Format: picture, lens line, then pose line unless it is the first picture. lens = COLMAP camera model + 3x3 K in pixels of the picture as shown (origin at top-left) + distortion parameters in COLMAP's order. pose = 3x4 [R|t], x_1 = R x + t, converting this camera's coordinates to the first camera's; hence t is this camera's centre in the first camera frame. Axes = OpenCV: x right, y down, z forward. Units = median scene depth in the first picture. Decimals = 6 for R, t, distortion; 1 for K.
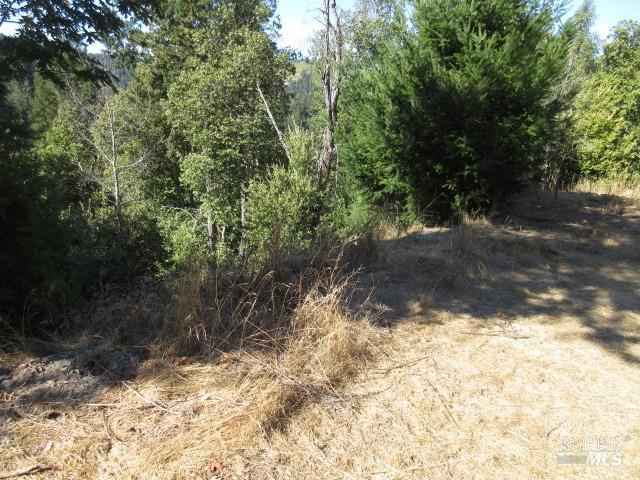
lens RADIAL K [[486.8, 0, 320.7], [0, 486.8, 239.0], [0, 0, 1]] dist [0.025857, -0.004746]
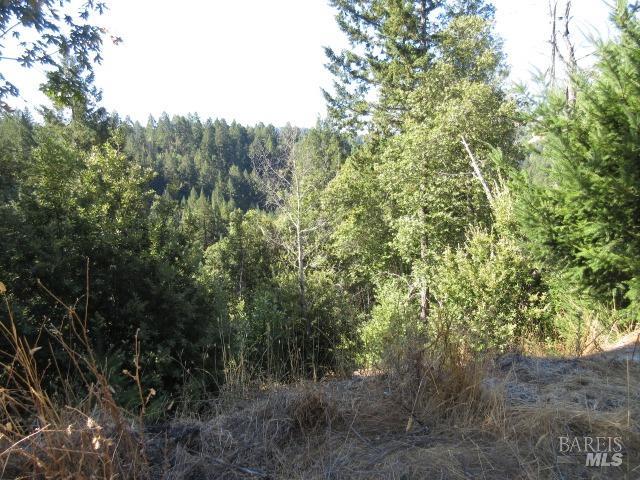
lens RADIAL K [[486.8, 0, 319.6], [0, 486.8, 242.3], [0, 0, 1]] dist [0.025857, -0.004746]
pose [[0.875309, 0.012987, -0.483389, 0.053288], [-0.074112, 0.991432, -0.107562, -0.014748], [0.477851, 0.129975, 0.868772, 0.116572]]
